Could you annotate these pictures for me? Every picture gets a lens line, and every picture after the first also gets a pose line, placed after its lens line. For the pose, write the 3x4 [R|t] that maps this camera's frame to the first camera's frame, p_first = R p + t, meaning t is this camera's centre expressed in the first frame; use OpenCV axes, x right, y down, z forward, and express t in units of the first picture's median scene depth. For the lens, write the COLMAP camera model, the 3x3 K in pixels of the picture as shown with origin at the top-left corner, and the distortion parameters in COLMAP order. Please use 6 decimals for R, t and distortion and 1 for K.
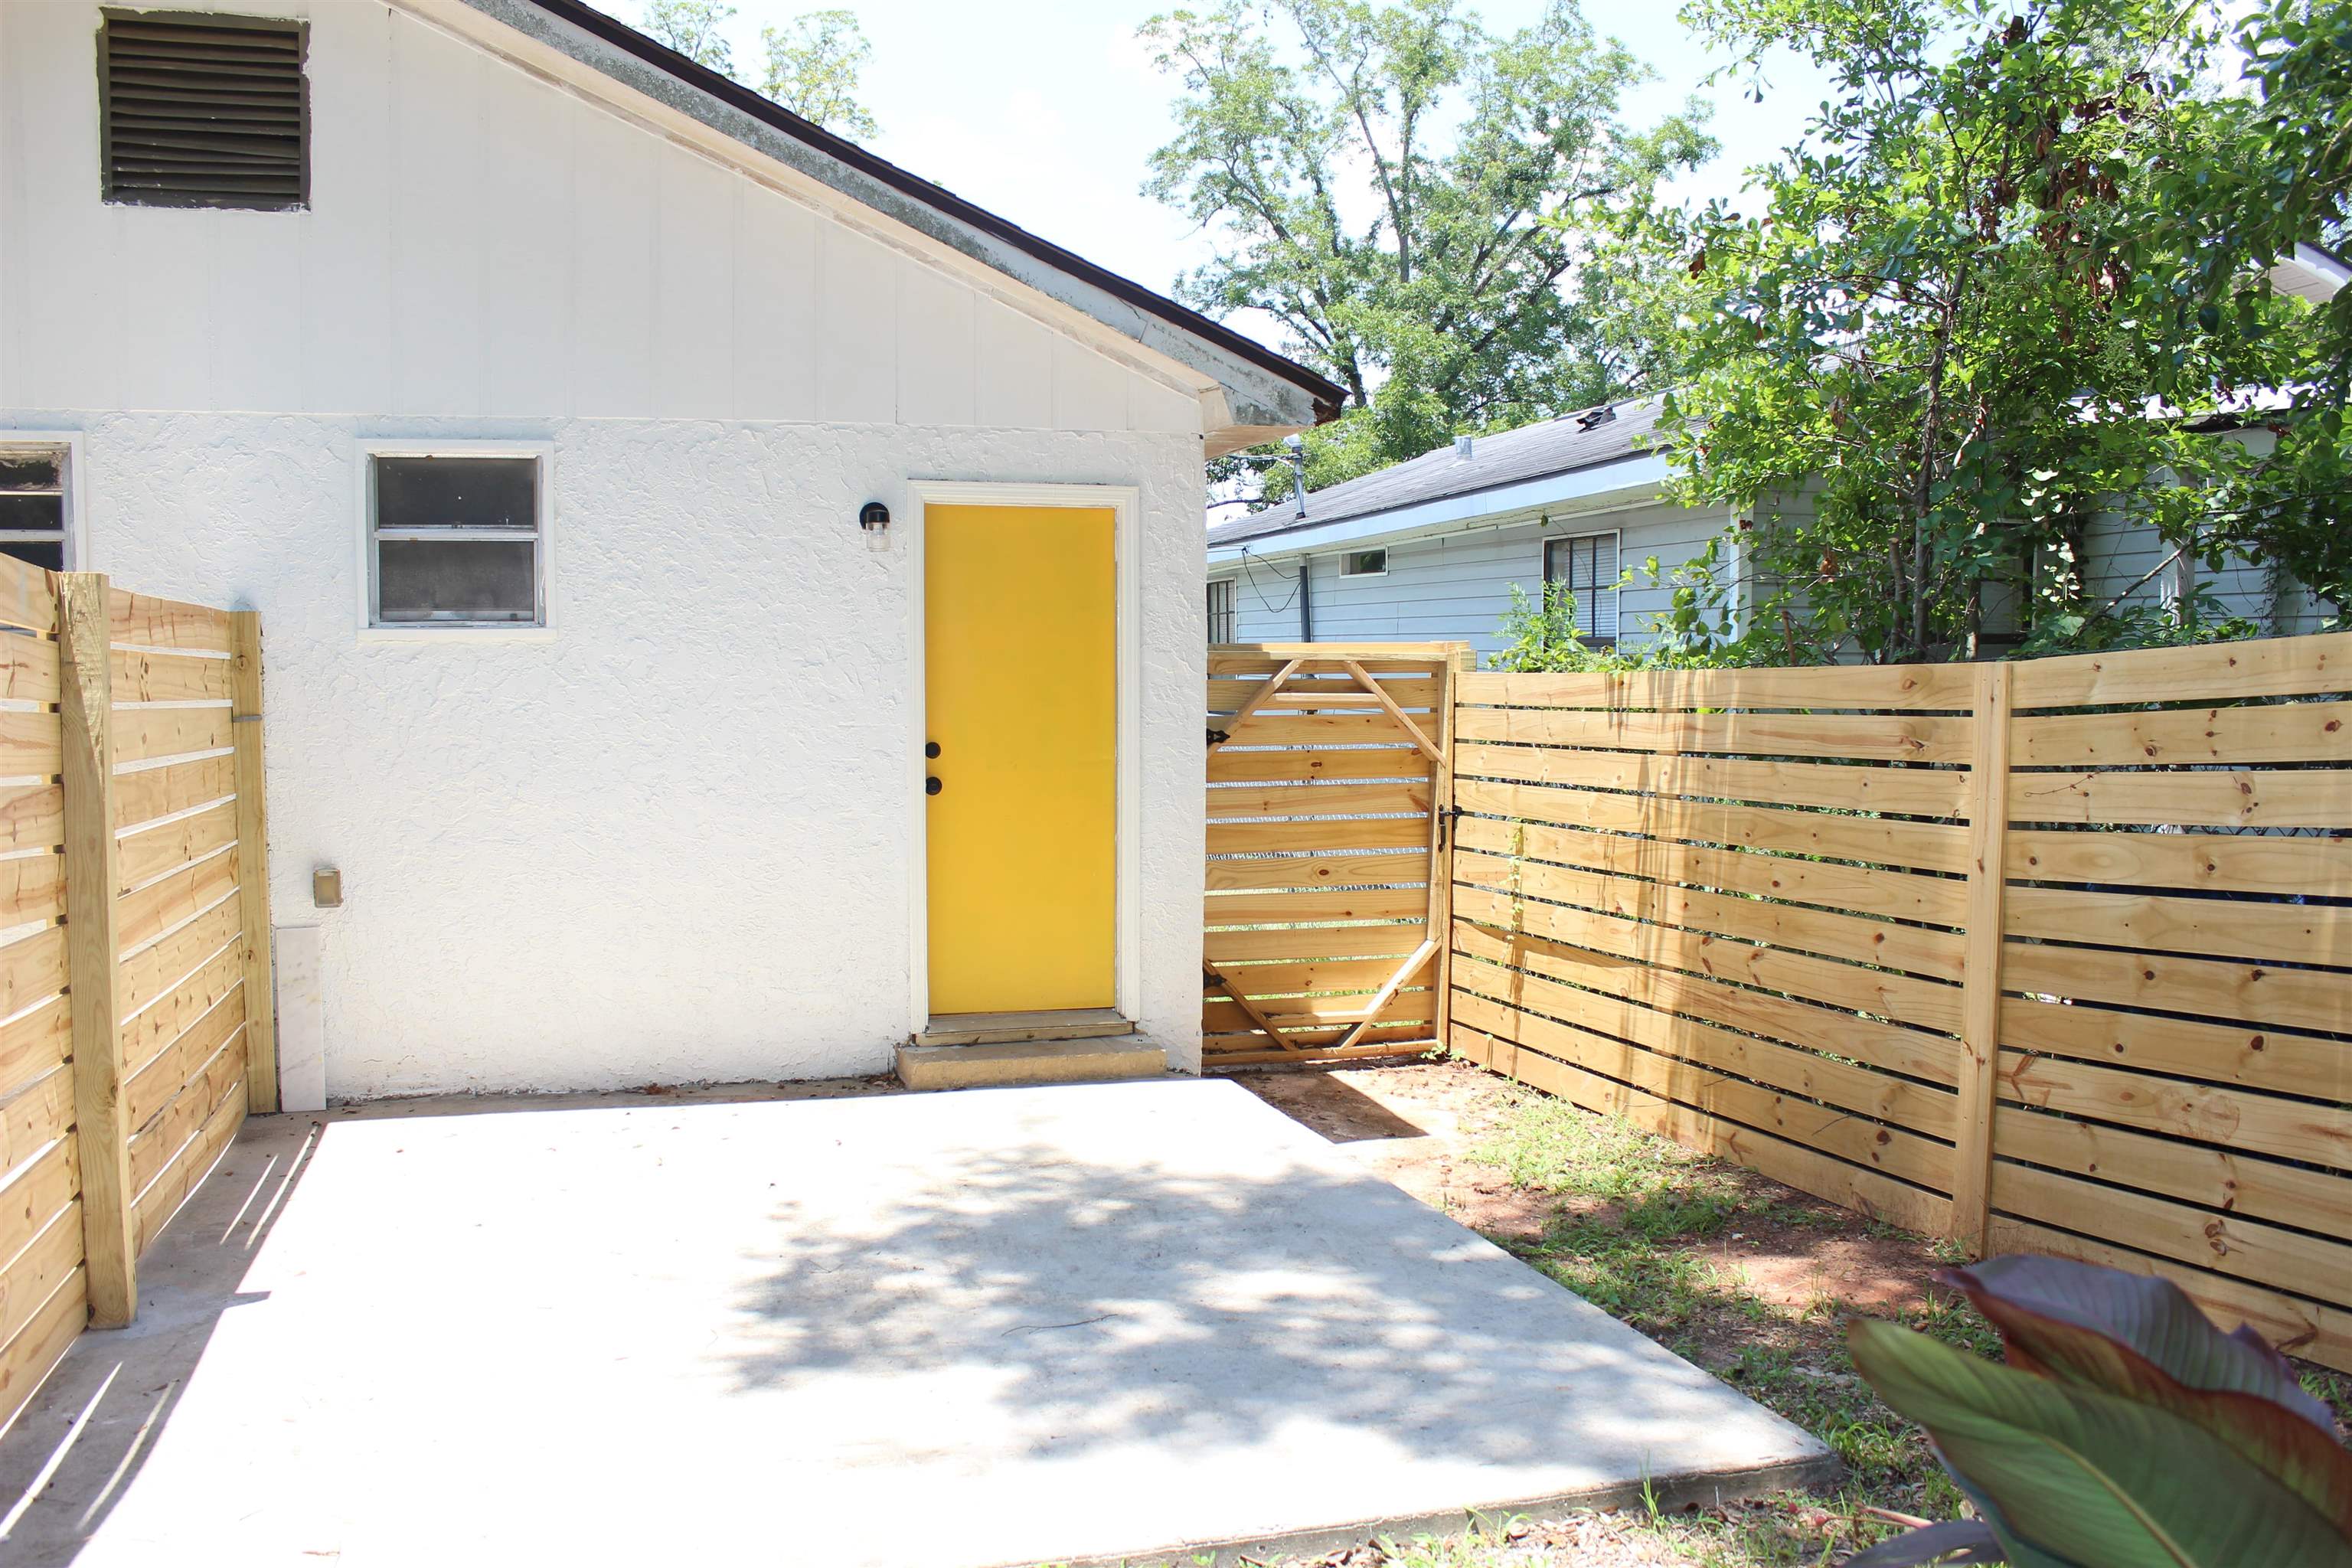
lens RADIAL K [[1921.8, 0, 1138.0], [0, 1921.8, 791.3], [0, 0, 1]] dist [-0.174004, 0.132449]
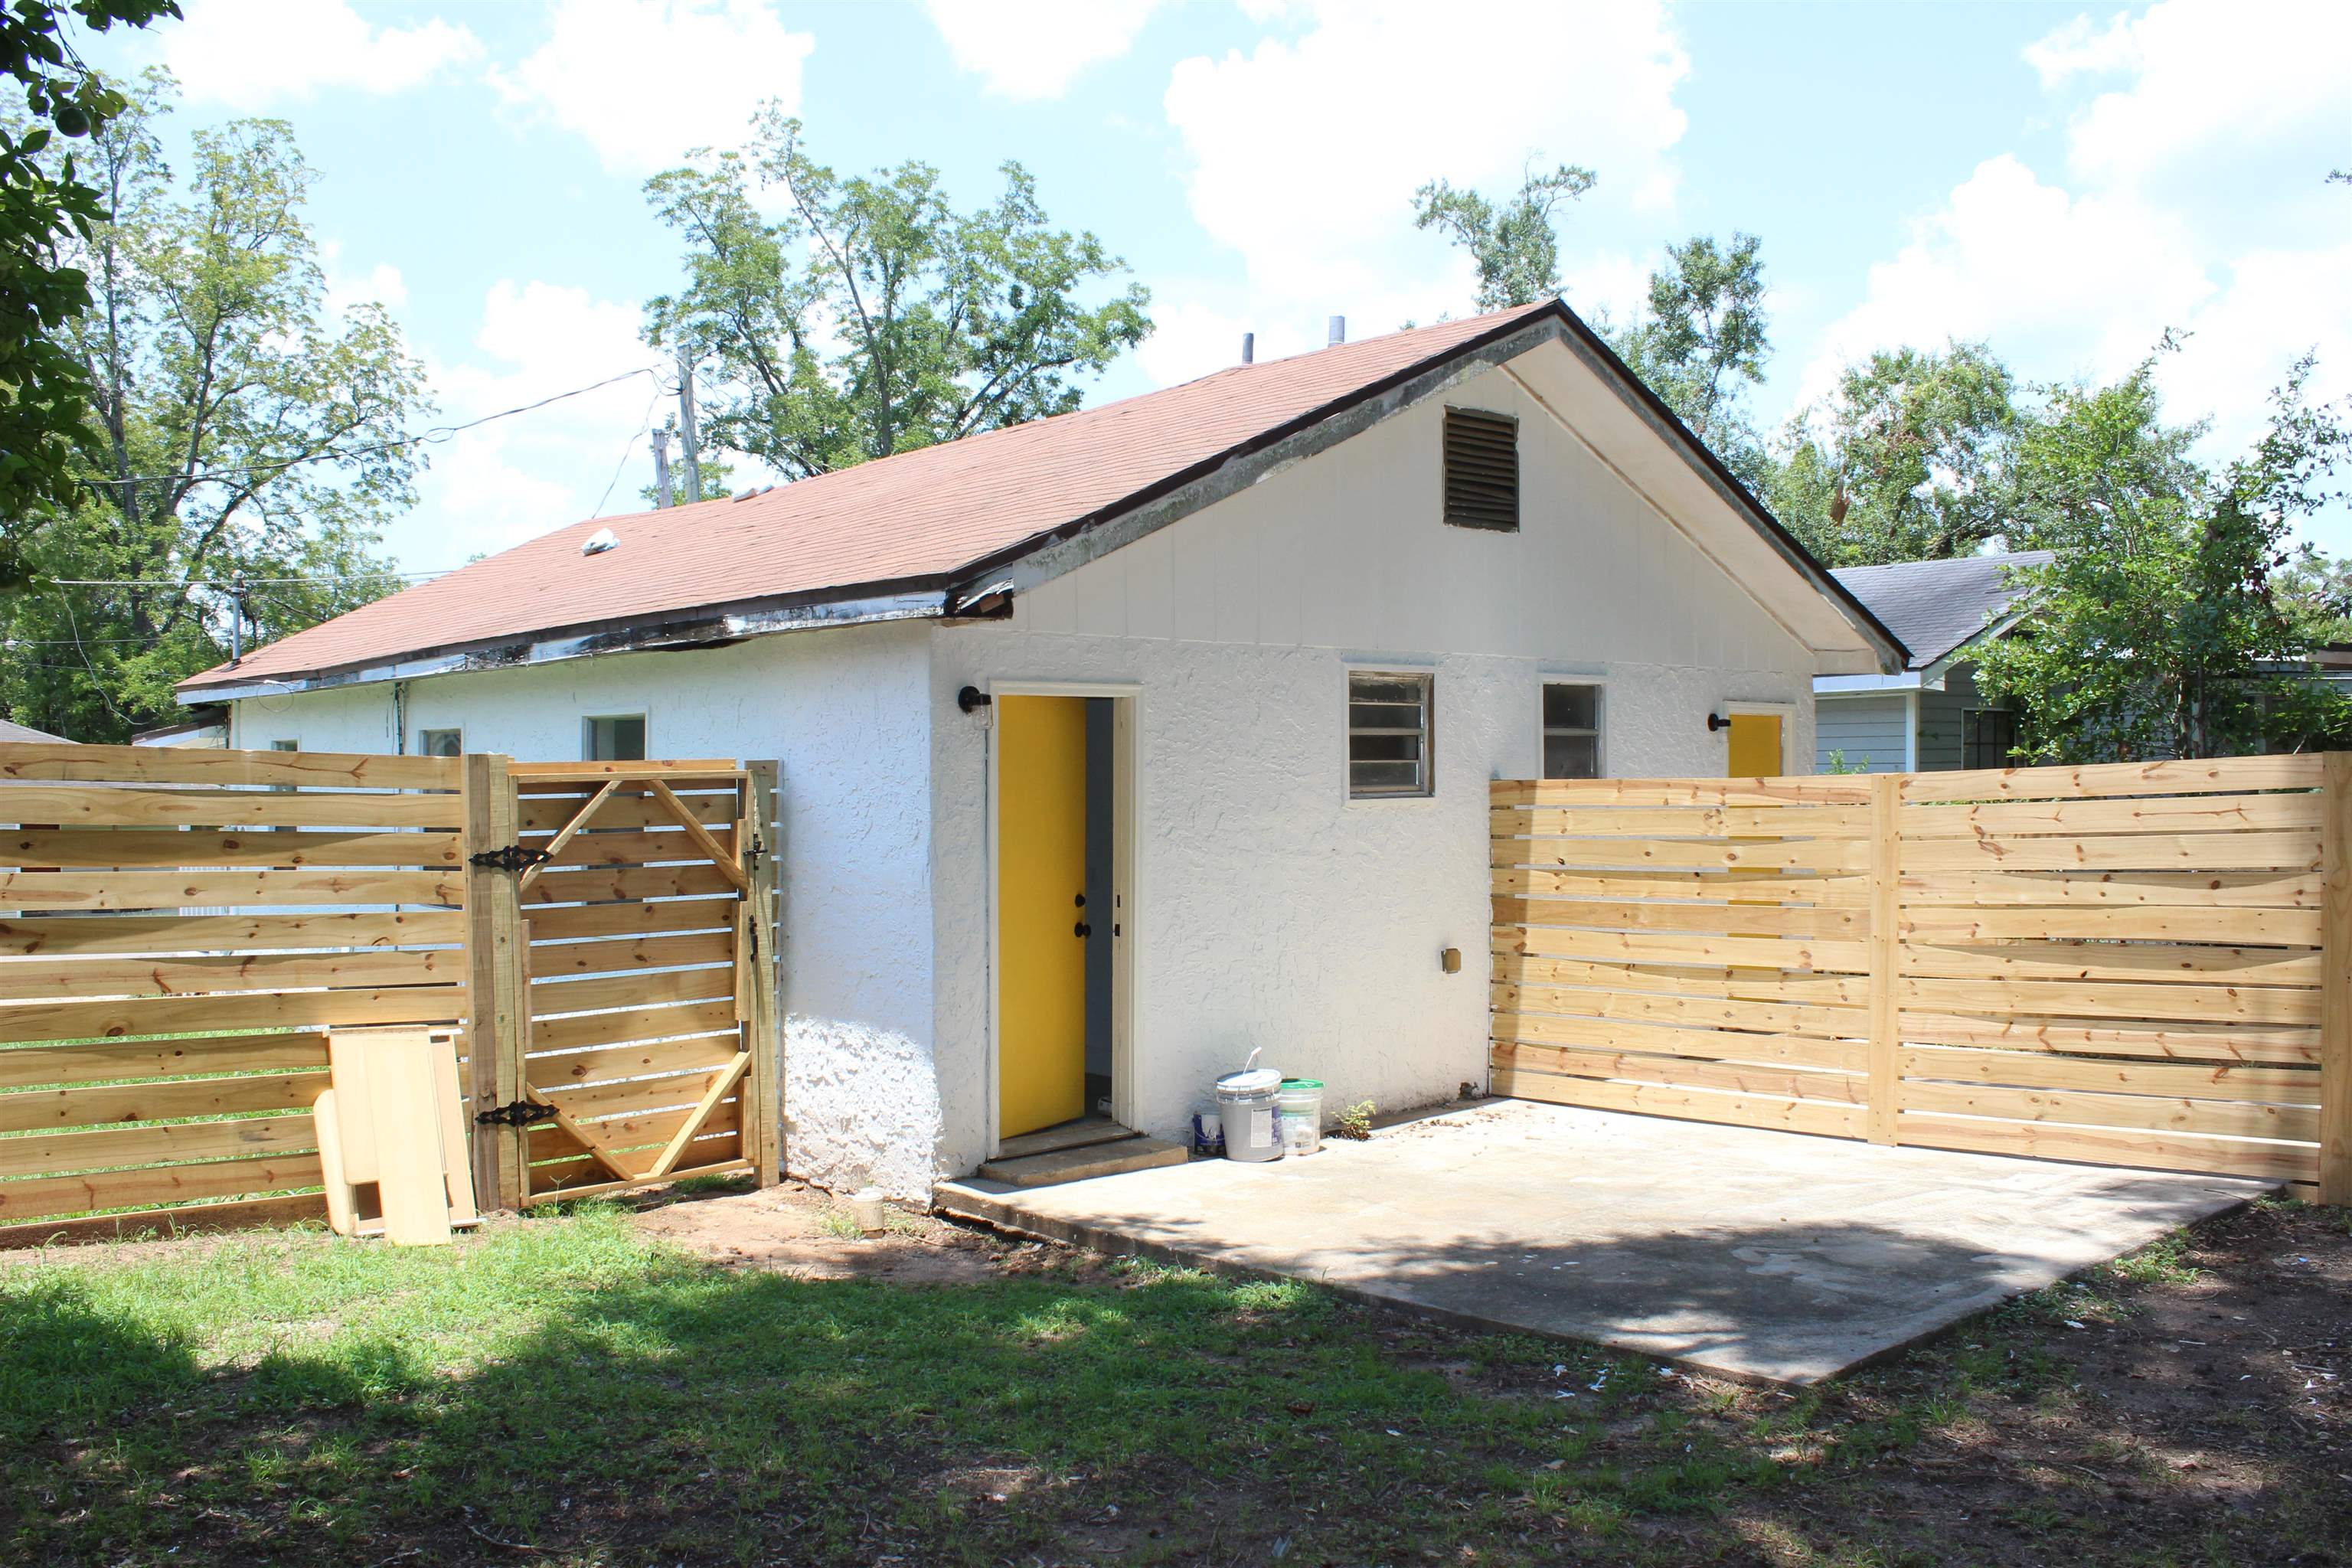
lens RADIAL K [[1921.8, 0, 1138.0], [0, 1921.8, 791.3], [0, 0, 1]] dist [-0.174004, 0.132449]
pose [[0.914871, -0.012463, 0.403554, -0.176304], [0.036673, 0.997957, -0.052320, -0.001400], [-0.402077, 0.062665, 0.913459, -0.047319]]
